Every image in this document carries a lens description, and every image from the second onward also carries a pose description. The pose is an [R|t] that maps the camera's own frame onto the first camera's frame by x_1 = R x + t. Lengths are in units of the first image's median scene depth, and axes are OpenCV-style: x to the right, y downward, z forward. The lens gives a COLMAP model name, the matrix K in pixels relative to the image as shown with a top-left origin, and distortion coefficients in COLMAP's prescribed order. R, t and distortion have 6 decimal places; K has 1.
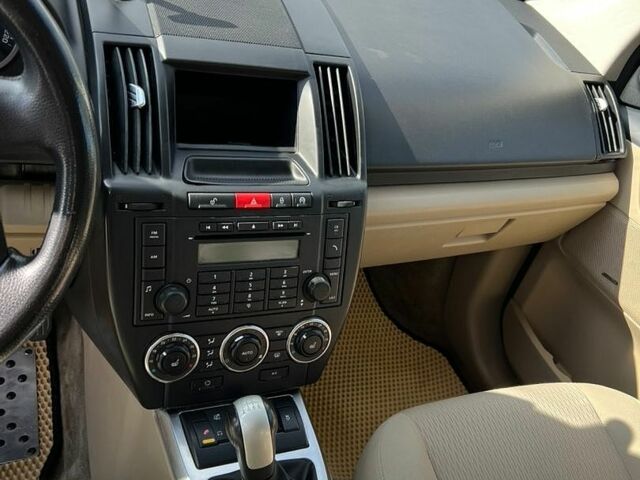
lens RADIAL K [[607.6, 0, 319.9], [0, 607.6, 202.0], [0, 0, 1]] dist [0.062226, -0.008771]
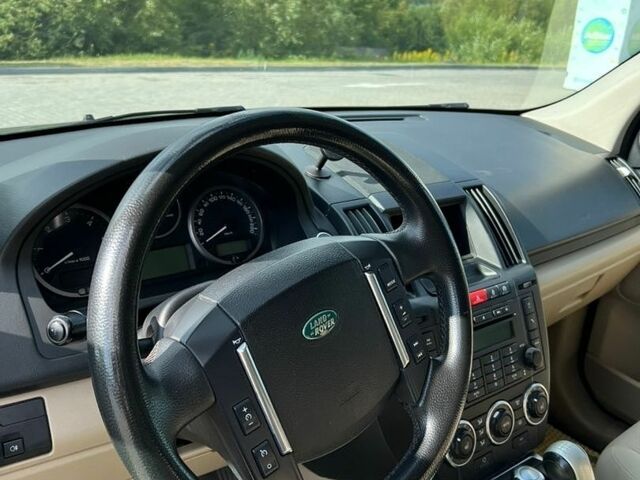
lens RADIAL K [[638.1, 0, 320.0], [0, 638.1, 240.0], [0, 0, 1]] dist [0.005616, -0.025246]
pose [[0.945240, -0.277095, 0.172450, -0.552044], [0.305929, 0.936317, -0.172388, 0.013036], [-0.113700, 0.215706, 0.969816, -0.236322]]
